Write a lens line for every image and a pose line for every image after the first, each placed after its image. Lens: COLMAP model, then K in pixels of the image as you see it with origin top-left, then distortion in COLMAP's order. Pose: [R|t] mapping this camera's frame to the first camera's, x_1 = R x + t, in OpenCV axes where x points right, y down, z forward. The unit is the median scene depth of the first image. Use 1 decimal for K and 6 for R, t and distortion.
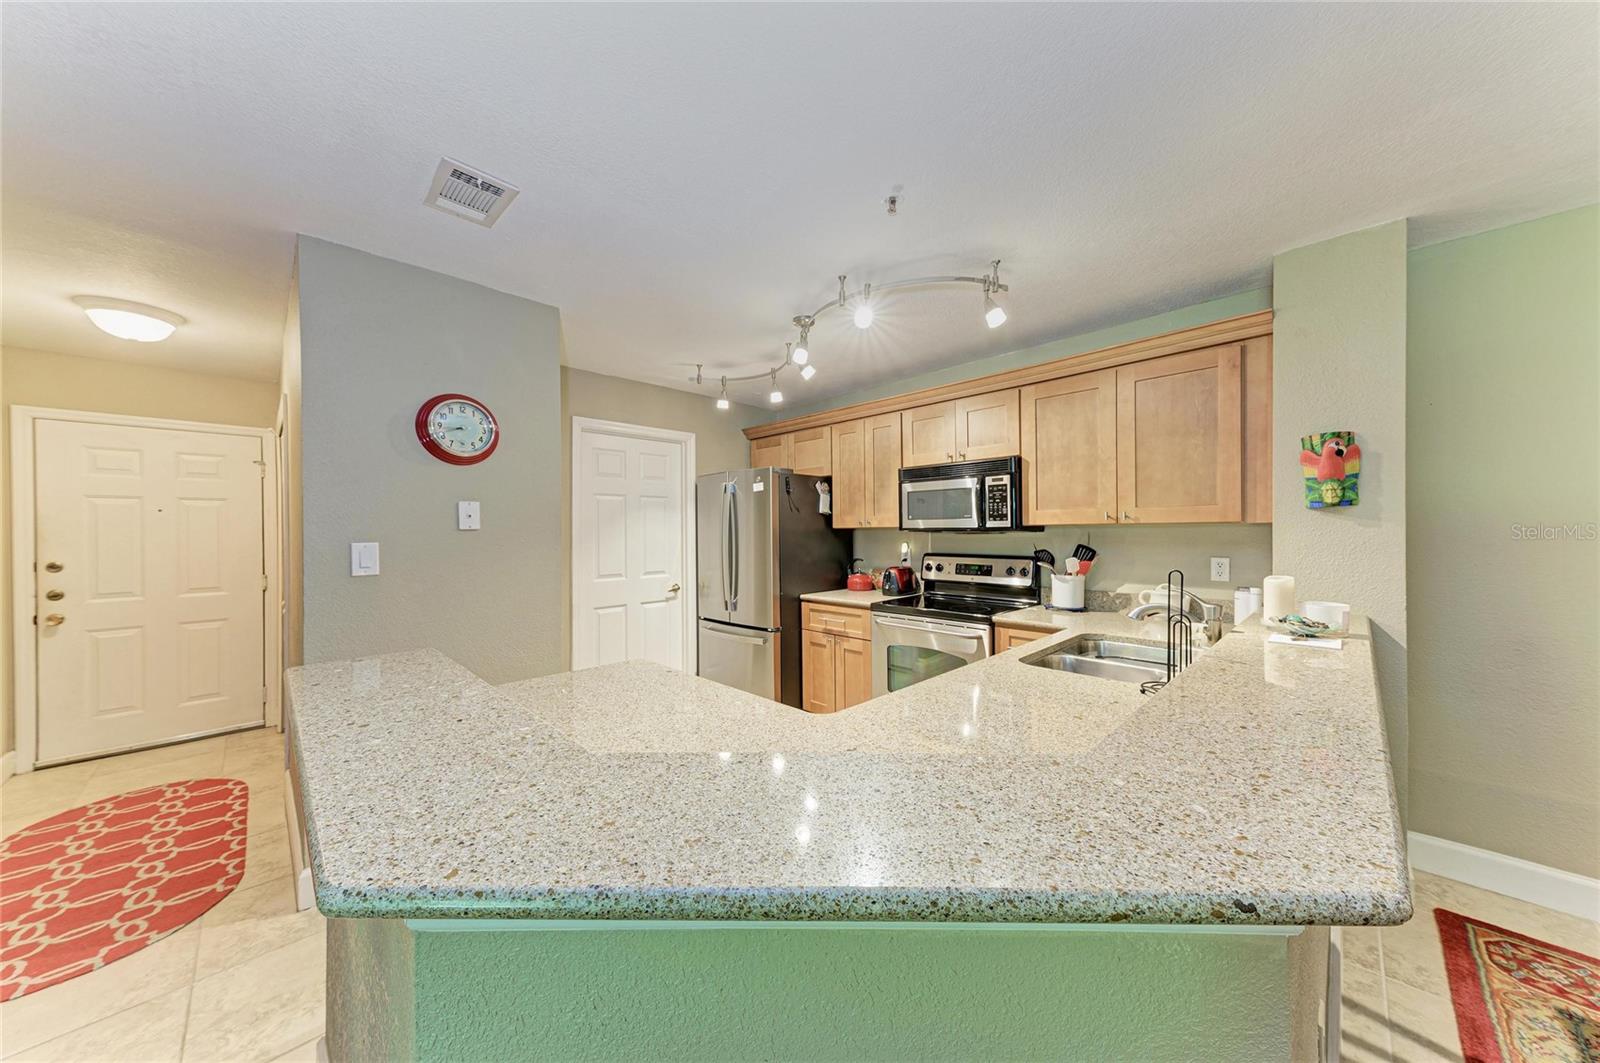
lens RADIAL K [[533.5, 0, 801.6], [0, 533.5, 529.5], [0, 0, 1]] dist [0.025701, -0.004296]
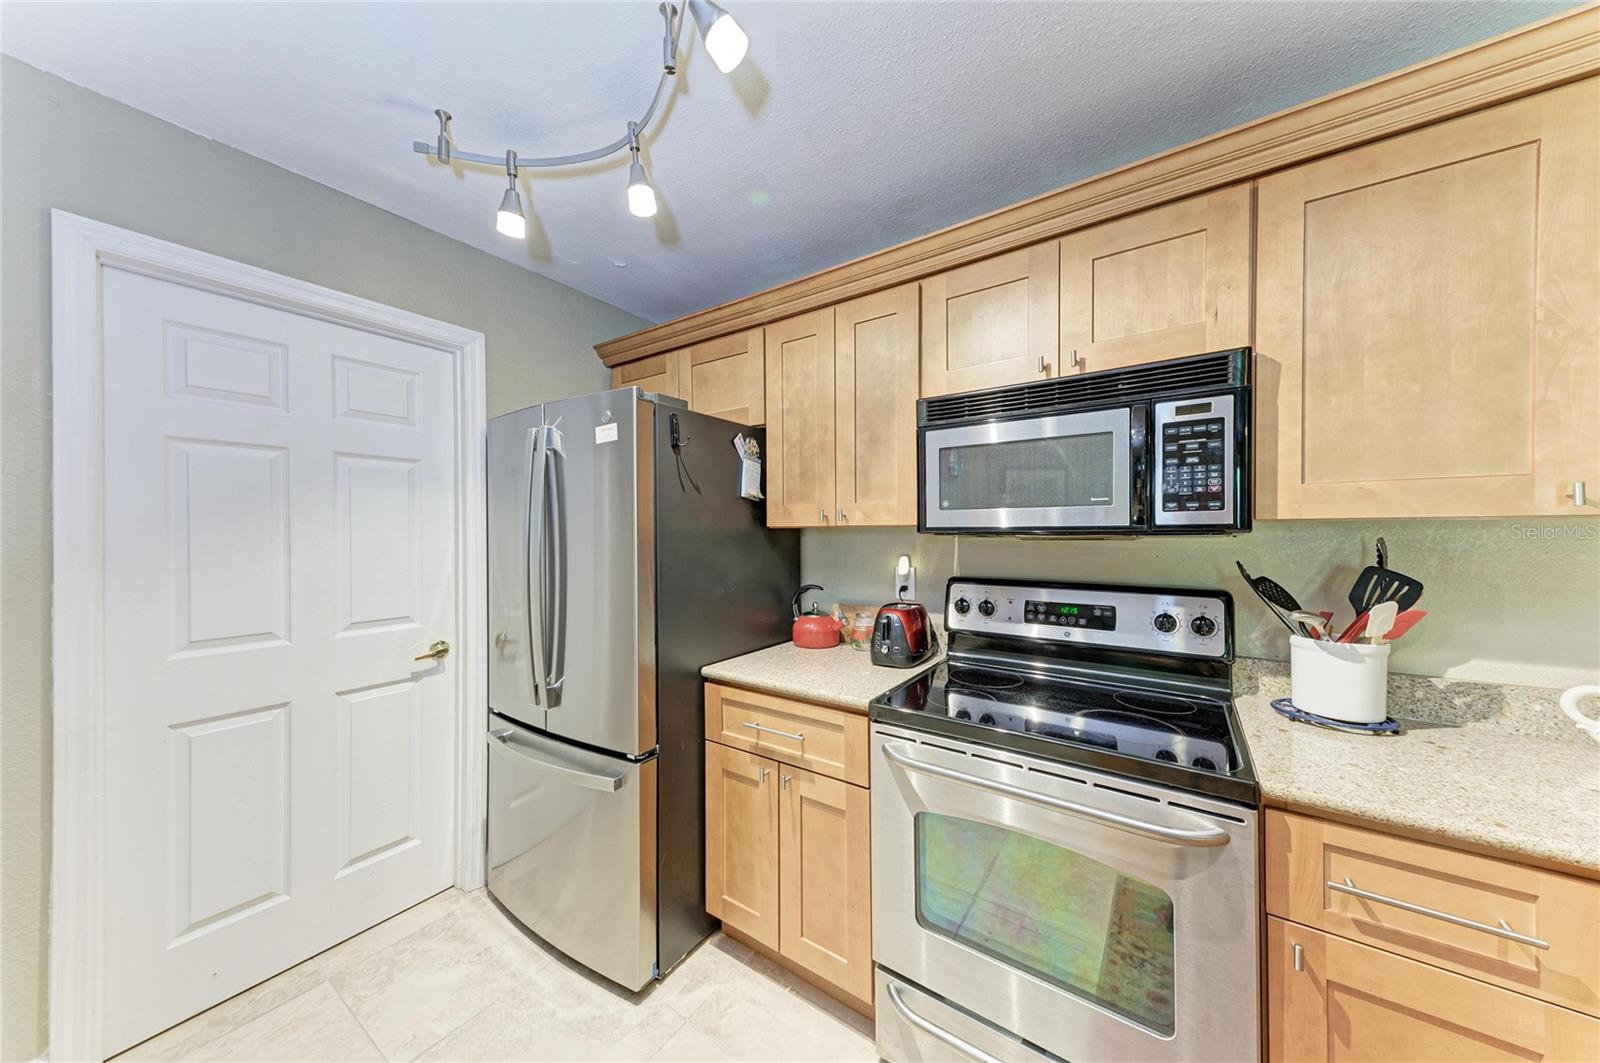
lens RADIAL K [[534.4, 0, 801.7], [0, 534.4, 532.3], [0, 0, 1]] dist [0.015448, -0.000276]
pose [[0.983895, 0.002996, 0.178723, -0.000411], [-0.003627, 0.999988, 0.003203, 0.000635], [-0.178711, -0.003800, 0.983894, 0.658142]]
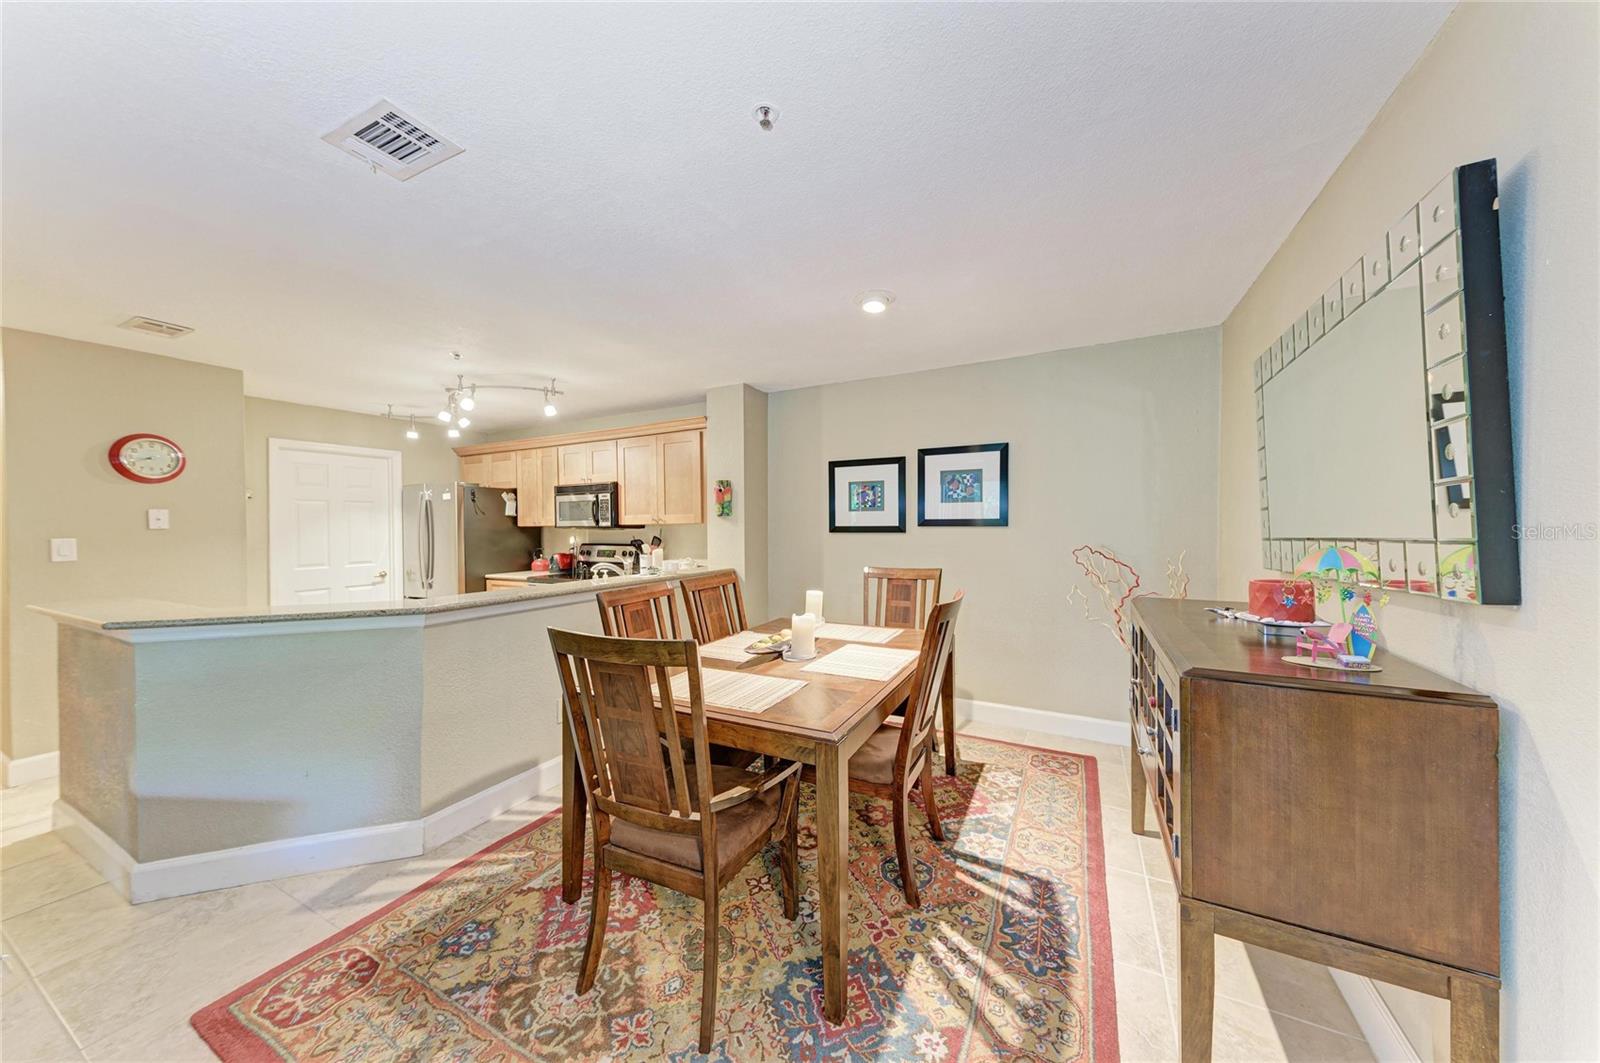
lens RADIAL K [[527.9, 0, 812.5], [0, 527.9, 527.5], [0, 0, 1]] dist [0.005211, -0.000193]
pose [[0.947650, -0.003780, 0.319289, 0.458837], [0.002386, 0.999986, 0.004758, -0.005600], [-0.319302, -0.003748, 0.947646, -0.708899]]
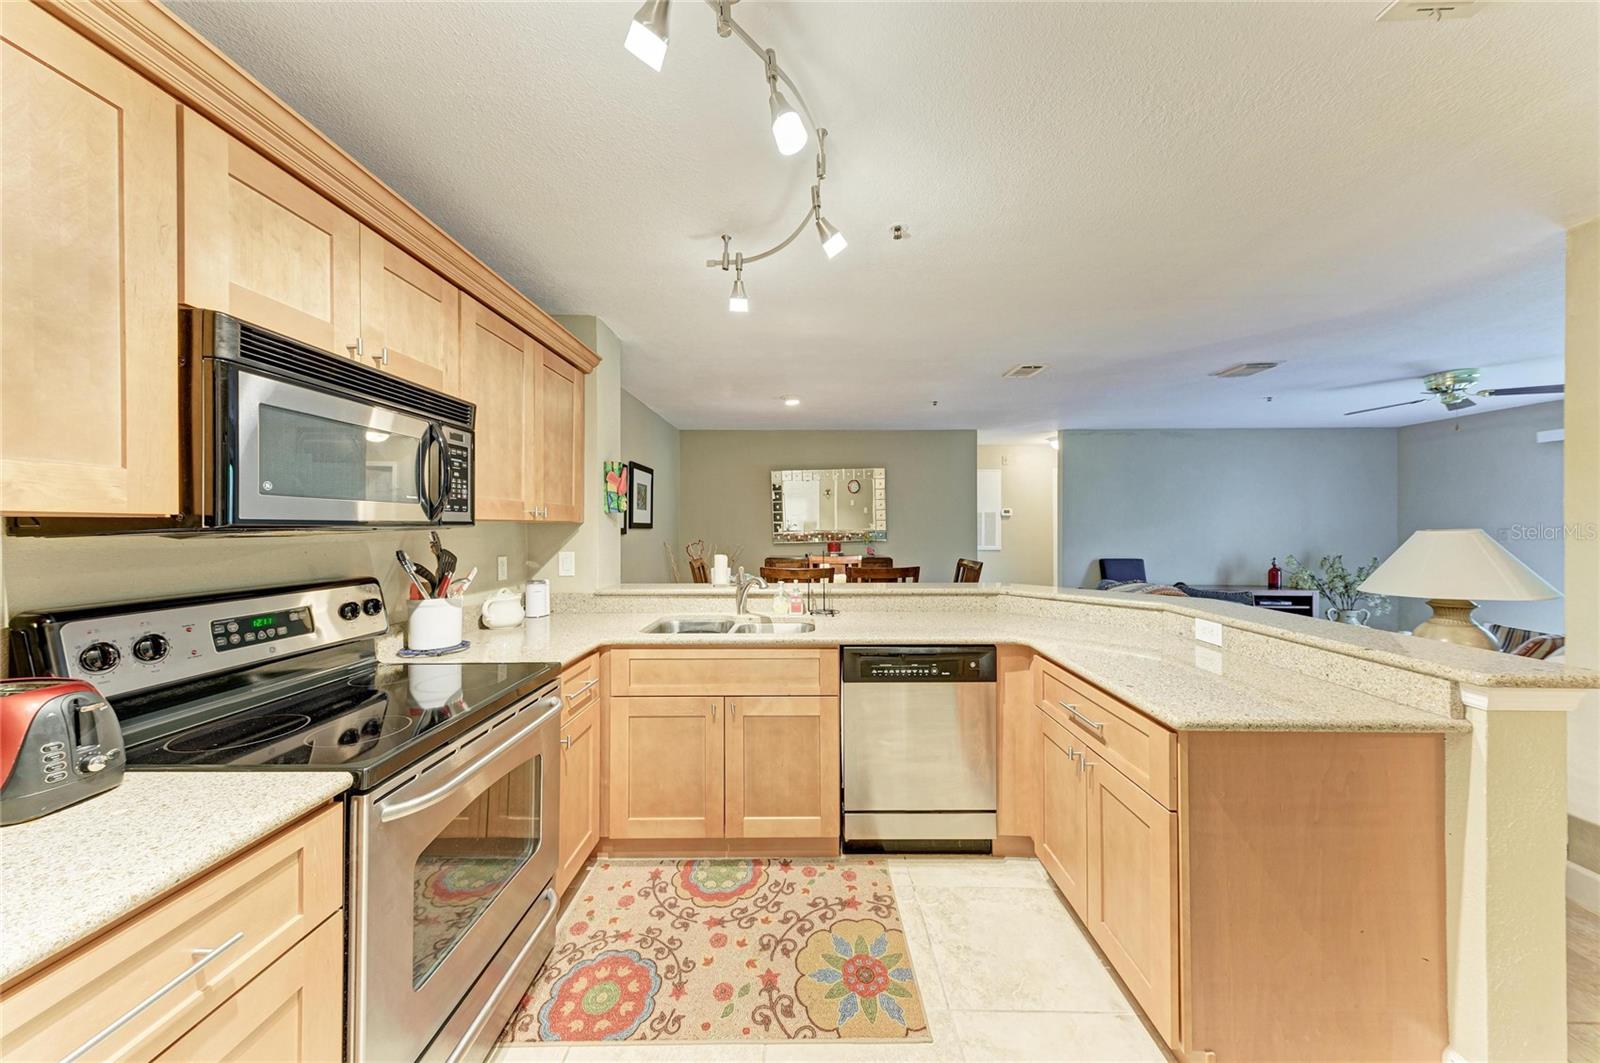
lens RADIAL K [[534.4, 0, 801.7], [0, 534.4, 532.3], [0, 0, 1]] dist [0.015448, -0.000276]
pose [[-0.698882, 0.001912, 0.715235, -0.286004], [0.005608, 0.999980, 0.002806, 0.006406], [-0.715215, 0.005972, -0.698879, 1.149517]]
